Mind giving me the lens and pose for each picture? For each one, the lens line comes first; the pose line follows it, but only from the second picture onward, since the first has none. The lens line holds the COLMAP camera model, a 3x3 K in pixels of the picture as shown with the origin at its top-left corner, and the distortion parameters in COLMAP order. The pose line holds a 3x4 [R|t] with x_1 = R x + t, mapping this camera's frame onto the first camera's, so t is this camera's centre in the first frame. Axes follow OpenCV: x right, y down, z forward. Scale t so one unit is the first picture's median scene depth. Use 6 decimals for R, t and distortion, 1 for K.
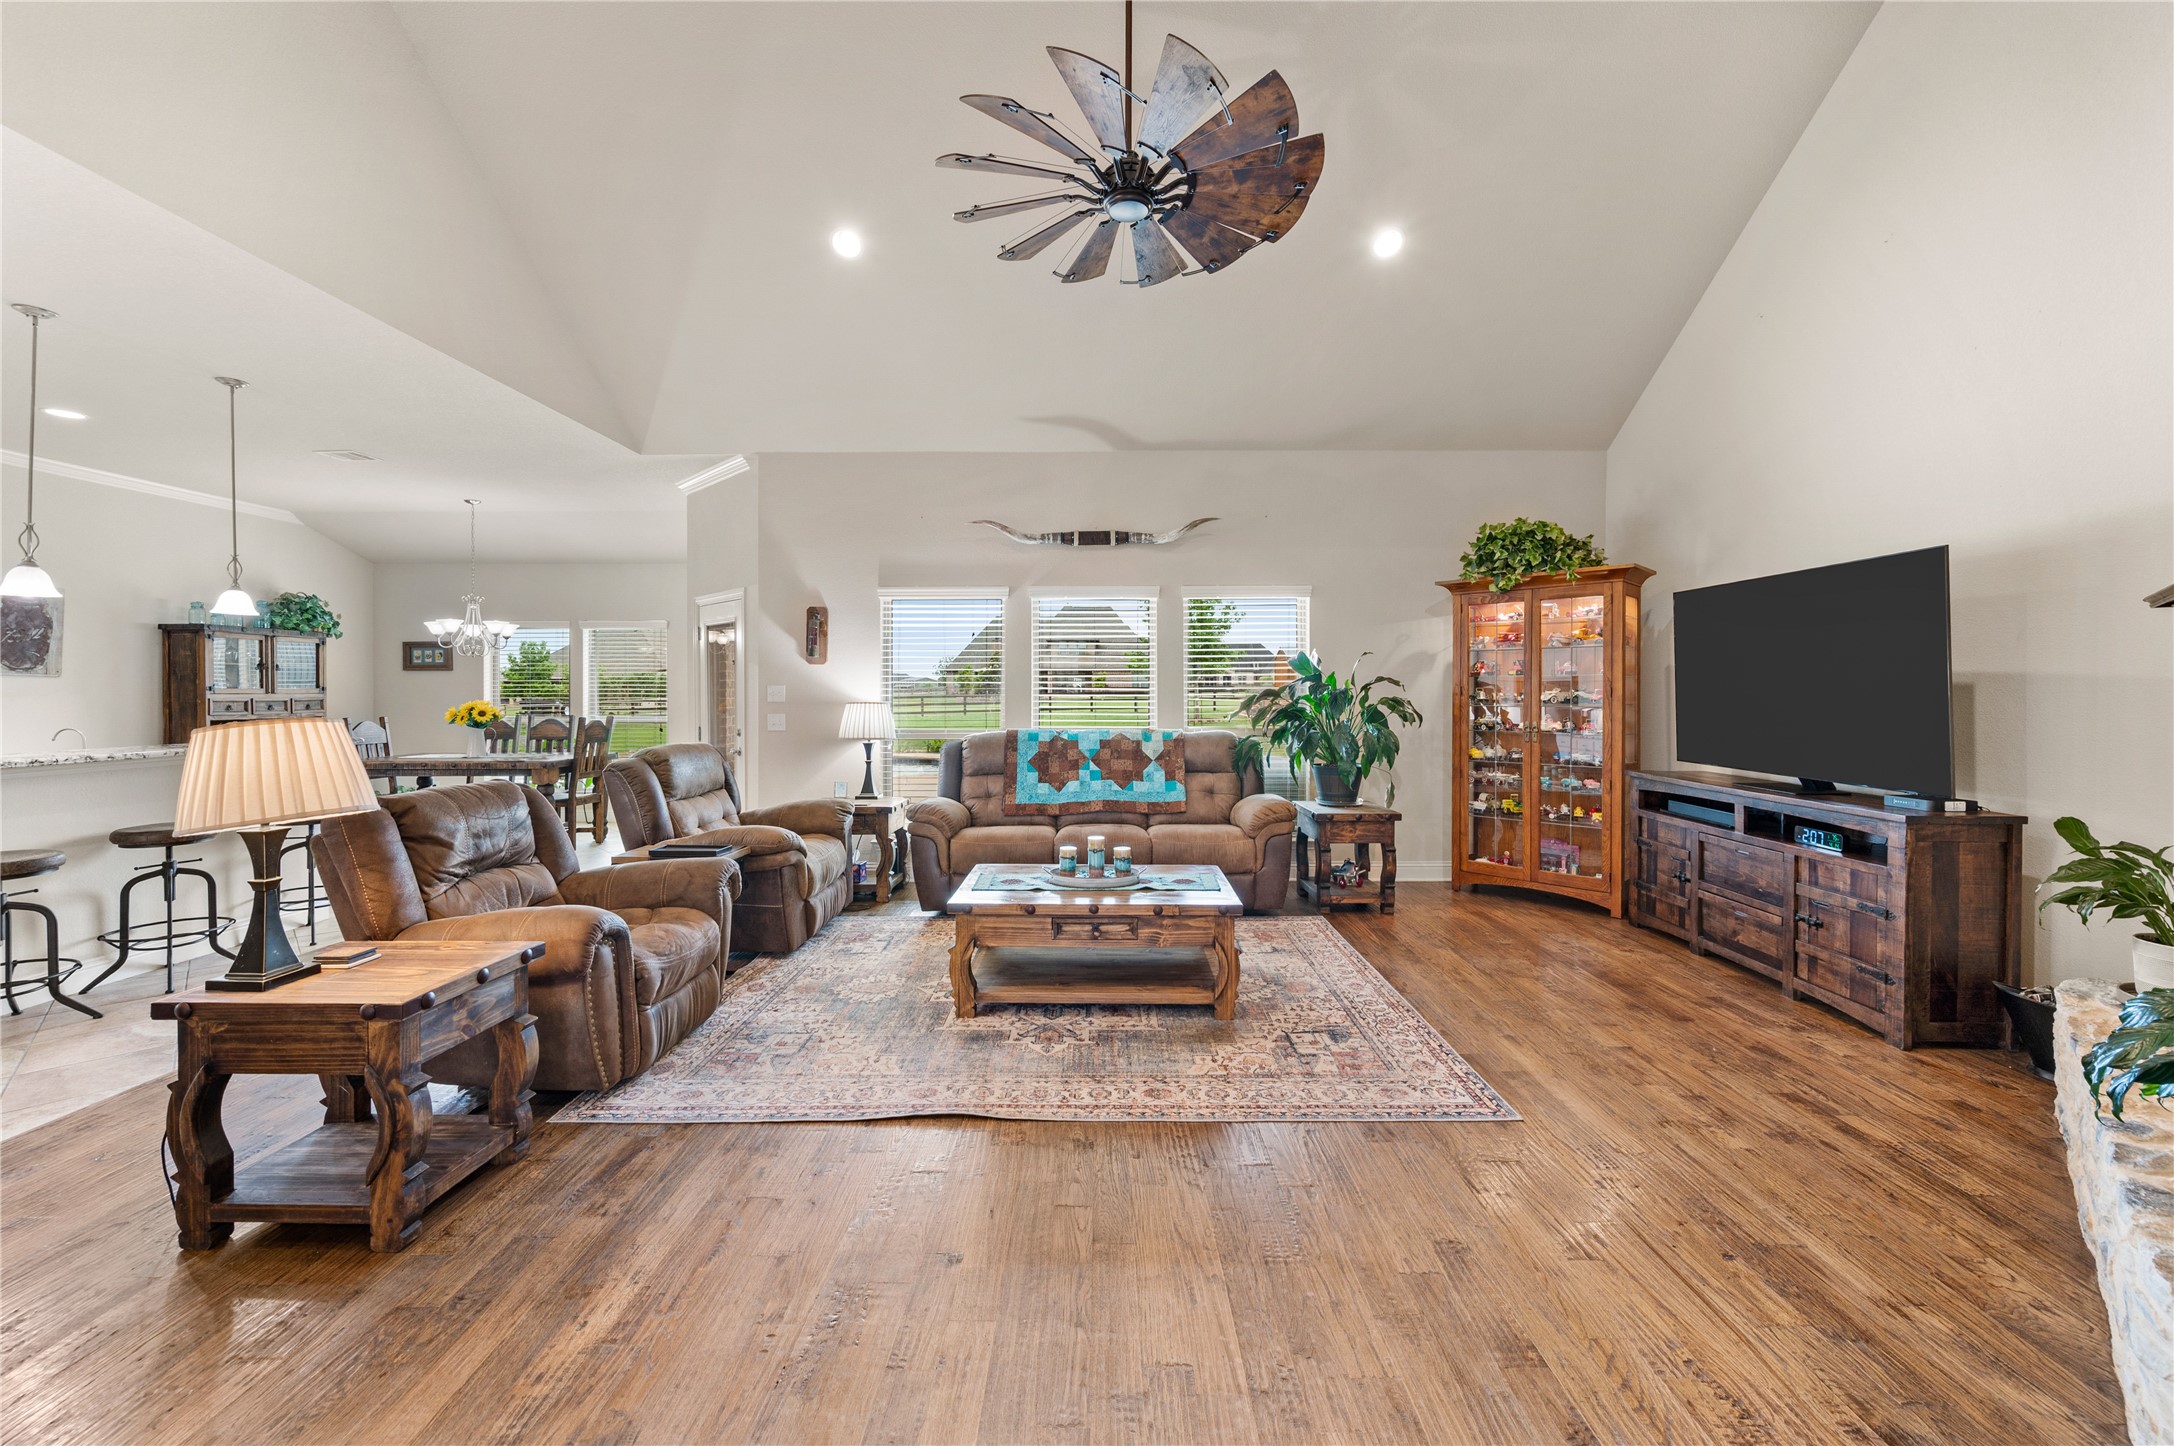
lens RADIAL K [[868.7, 0, 1094.2], [0, 868.7, 693.0], [0, 0, 1]] dist [0.000532, -0.000925]
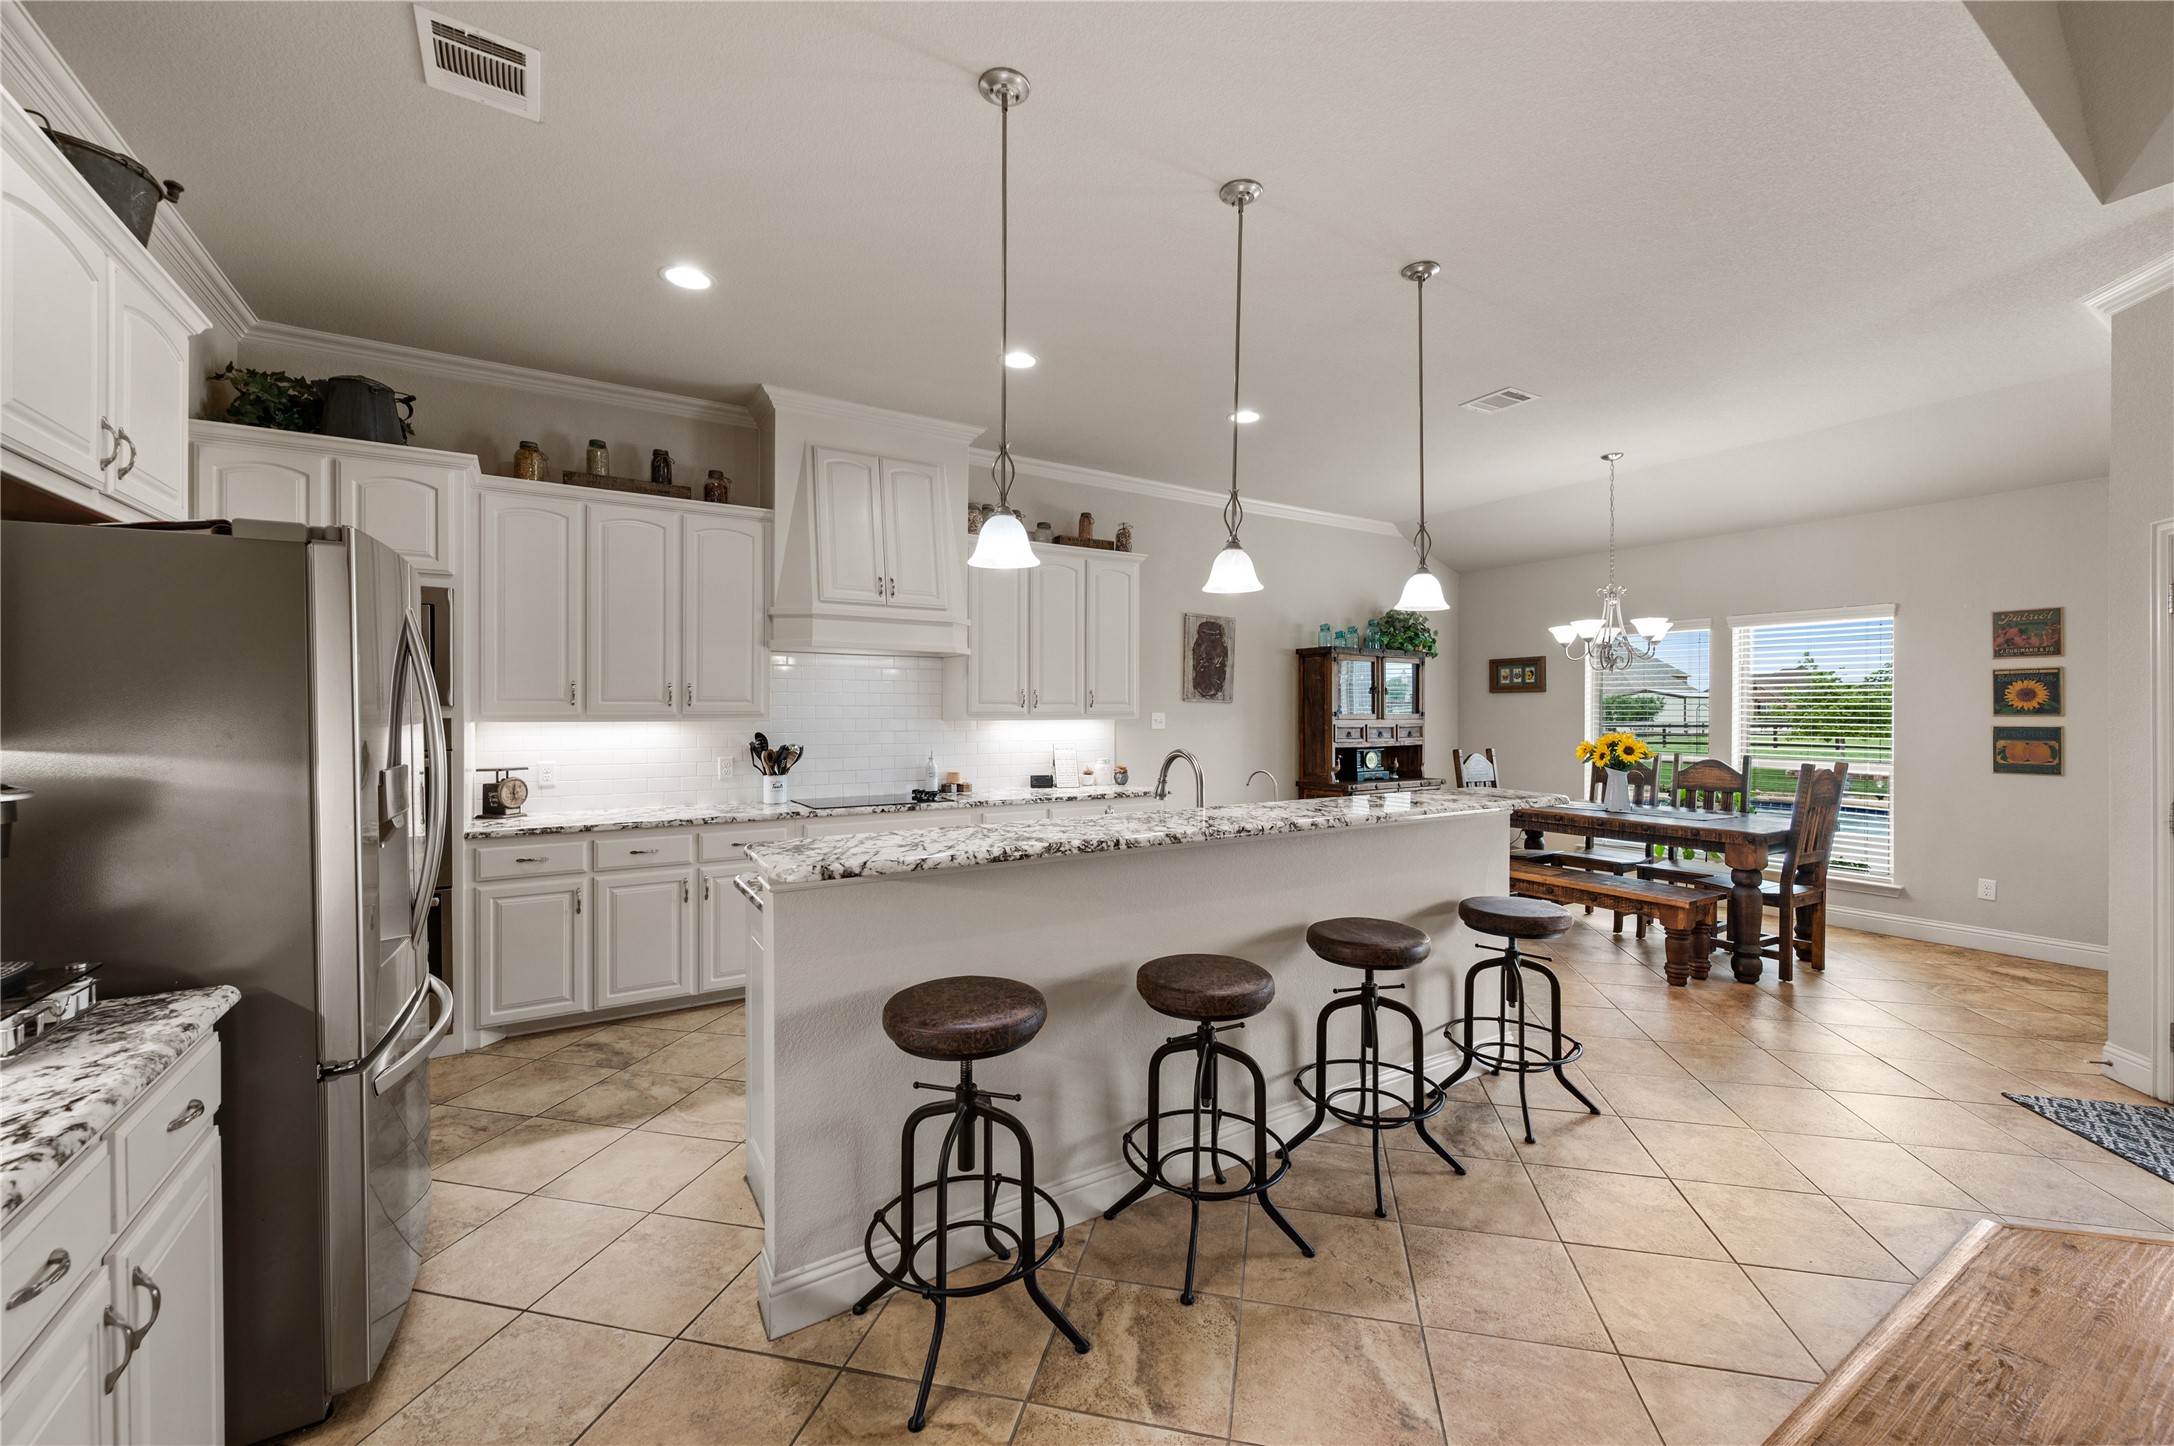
lens RADIAL K [[868.7, 0, 1097.3], [0, 868.7, 720.4], [0, 0, 1]] dist [0.000532, -0.000925]
pose [[0.537231, 0.009397, -0.843383, -0.473089], [-0.004049, 0.999955, 0.008563, -0.007242], [0.843425, -0.001186, 0.537245, 0.360262]]
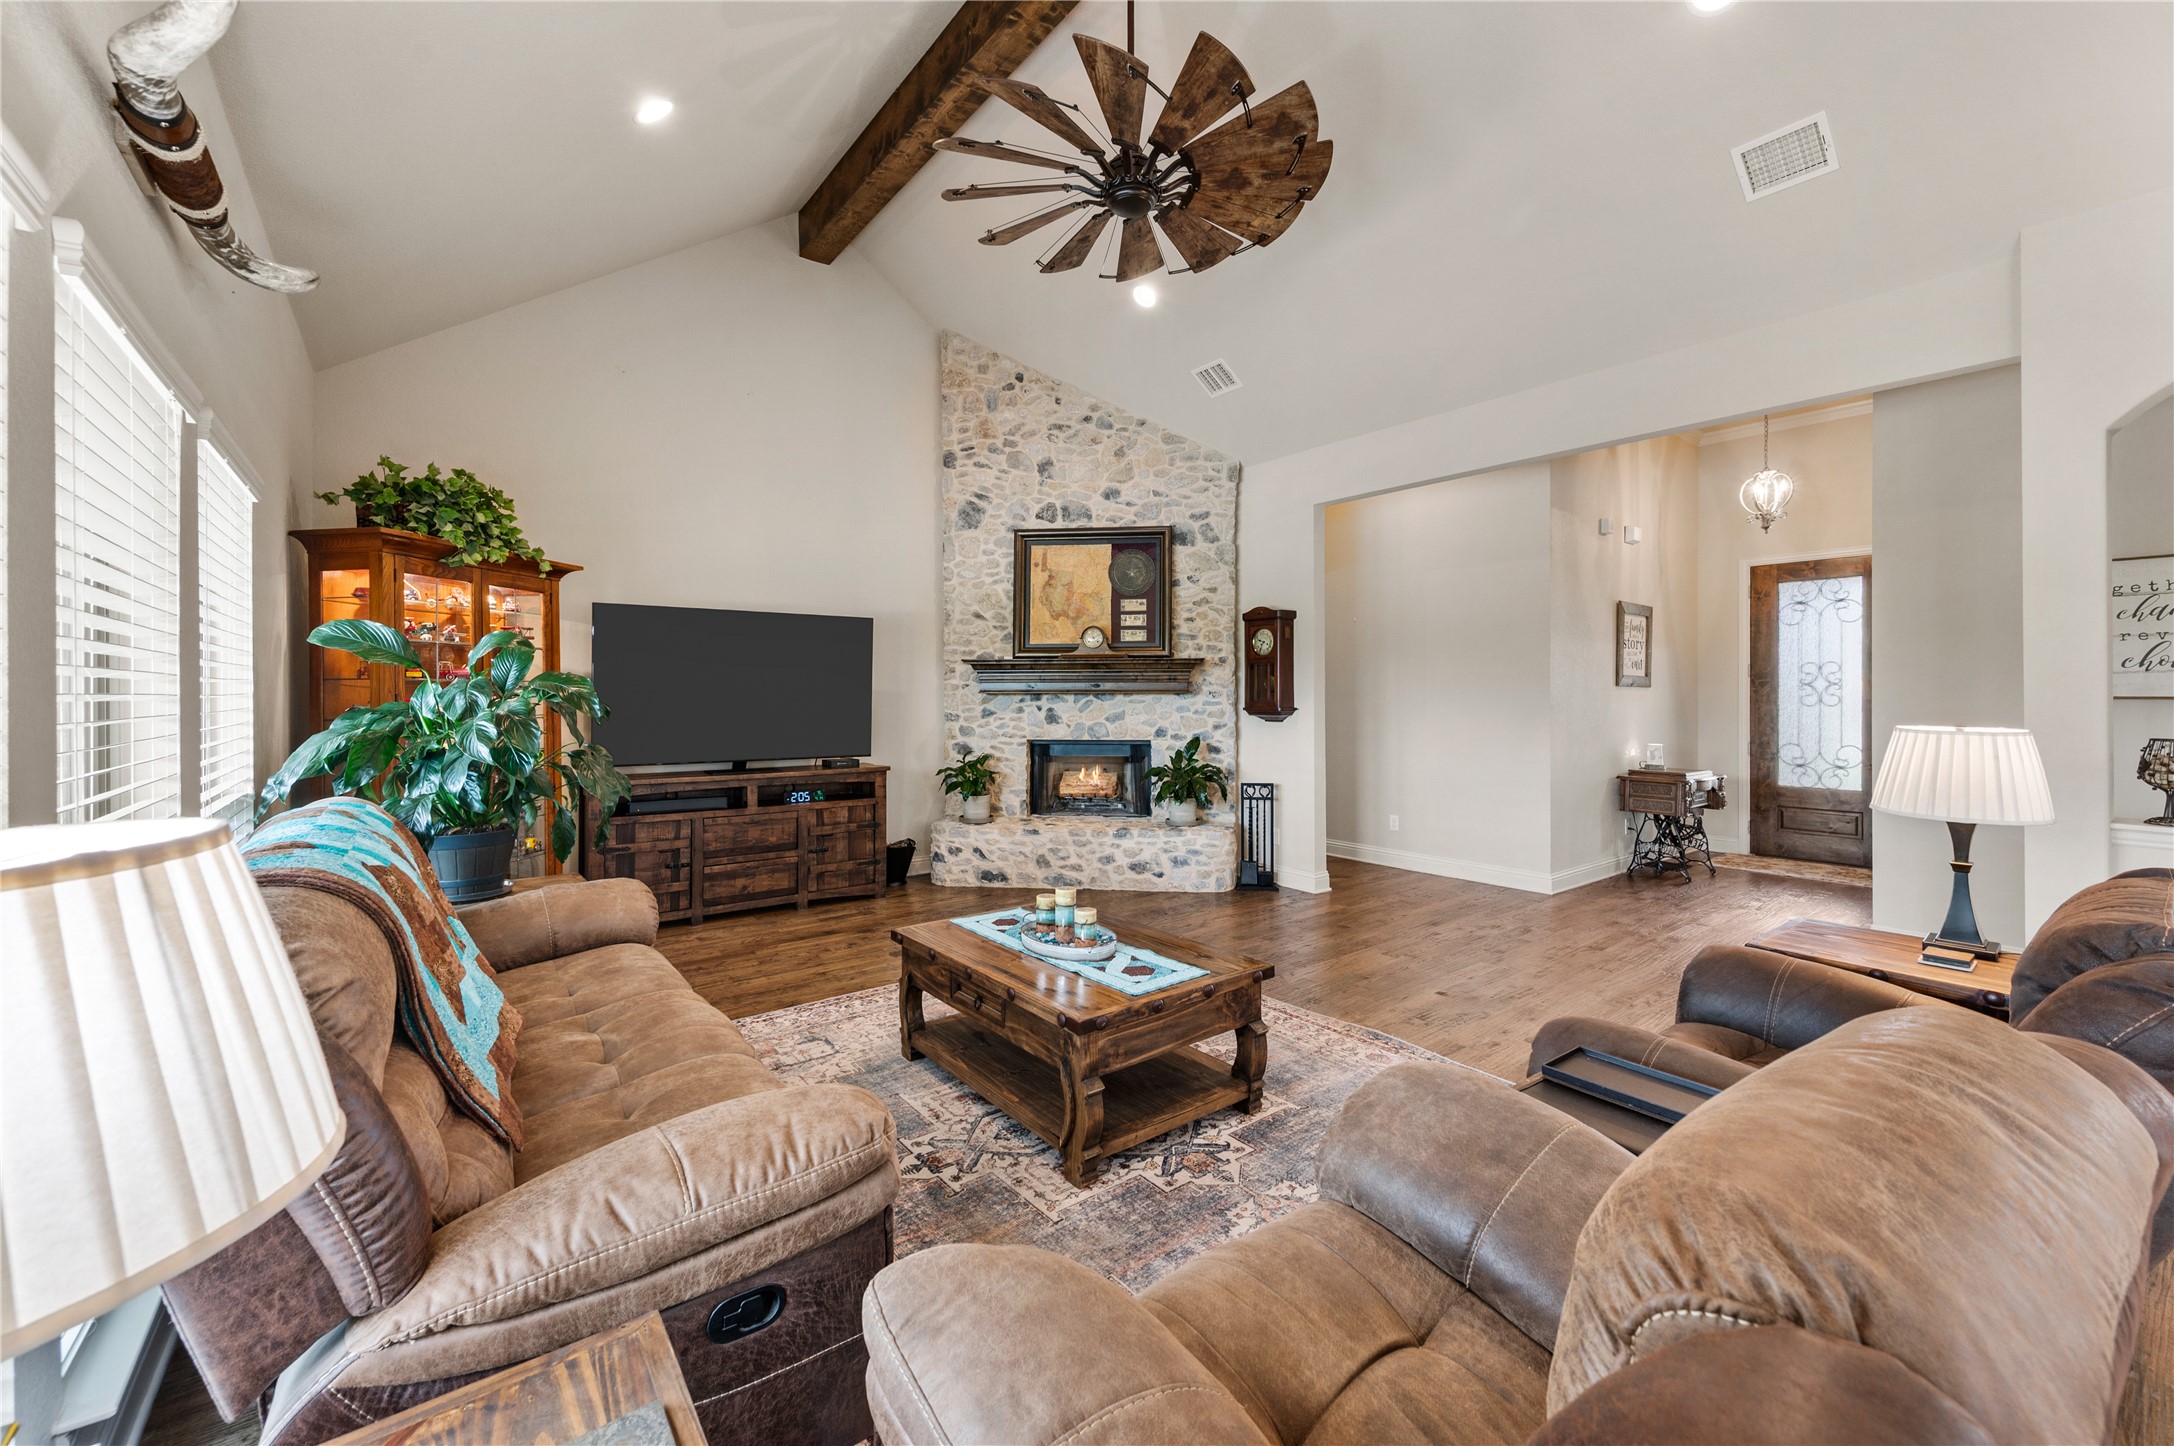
lens RADIAL K [[868.7, 0, 1108.5], [0, 868.7, 694.4], [0, 0, 1]] dist [0.000532, -0.000925]
pose [[-0.628137, -0.000303, 0.778103, -0.450054], [0.003879, 0.999986, 0.003521, -0.008299], [-0.778093, 0.005230, -0.628127, 1.043838]]
